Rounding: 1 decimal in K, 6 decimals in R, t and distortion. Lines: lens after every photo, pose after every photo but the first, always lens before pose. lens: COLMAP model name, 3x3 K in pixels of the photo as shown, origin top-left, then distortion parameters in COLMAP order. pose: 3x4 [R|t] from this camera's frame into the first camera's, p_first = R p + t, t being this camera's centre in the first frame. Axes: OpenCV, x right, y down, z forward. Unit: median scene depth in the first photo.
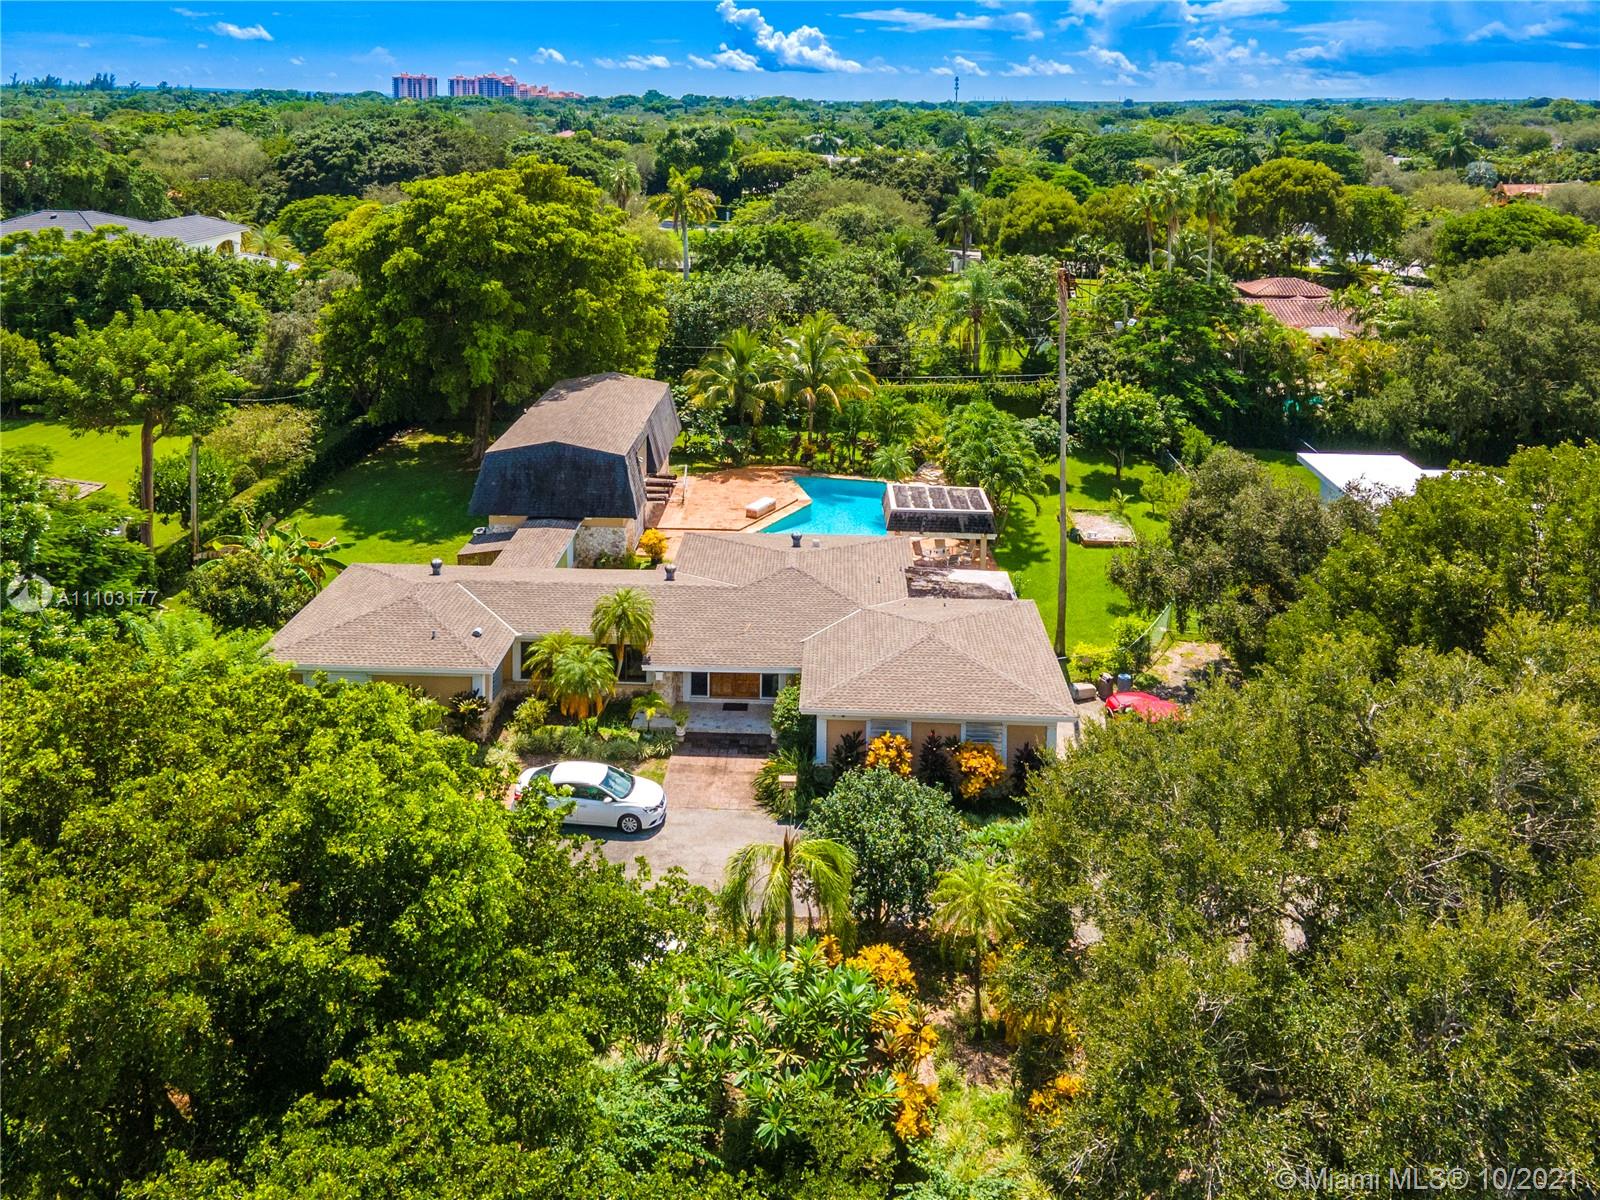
lens RADIAL K [[1034.0, 0, 837.4], [0, 1034.0, 599.1], [0, 0, 1]] dist [0.001994, 0.000475]
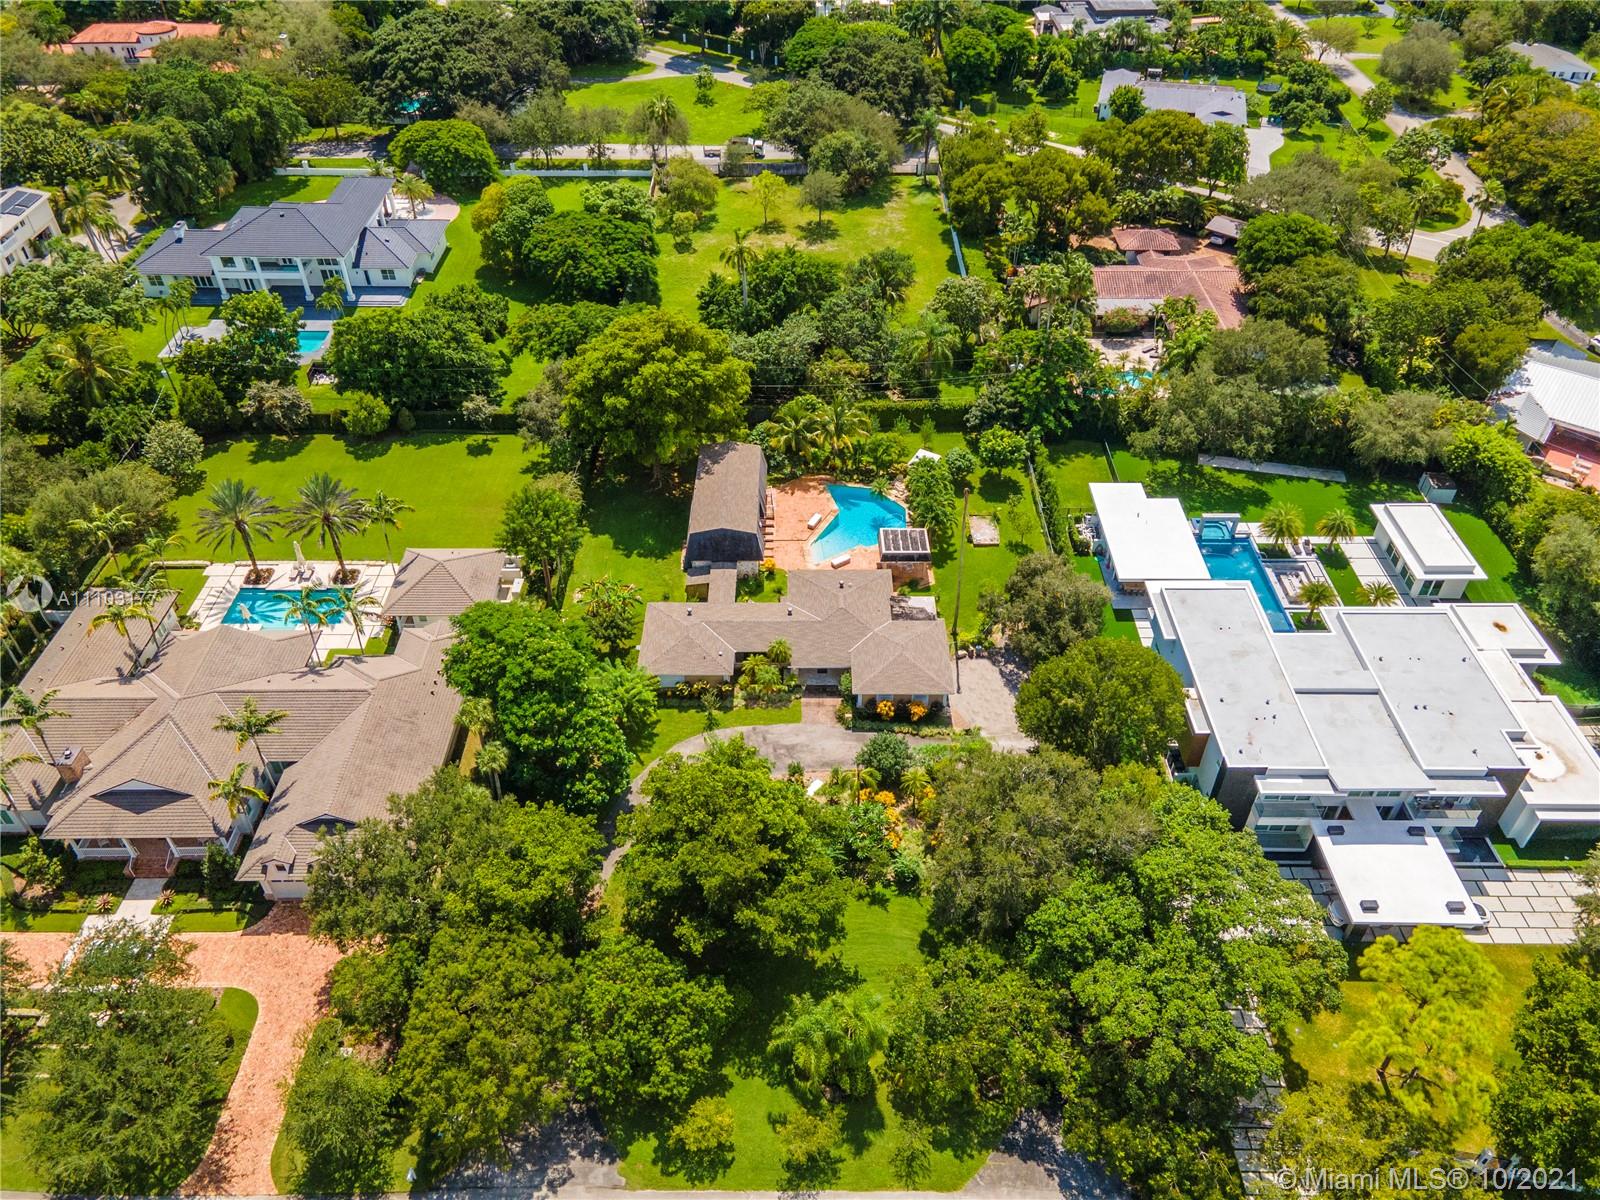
lens RADIAL K [[1111.7, 0, 800.0], [0, 1111.7, 600.0], [0, 0, 1]] dist [0.026612, 0.000307]
pose [[0.999111, -0.028633, 0.030941, -0.213636], [0.007080, 0.837491, 0.546405, -1.400381], [-0.041558, -0.545700, 0.836949, -1.072050]]
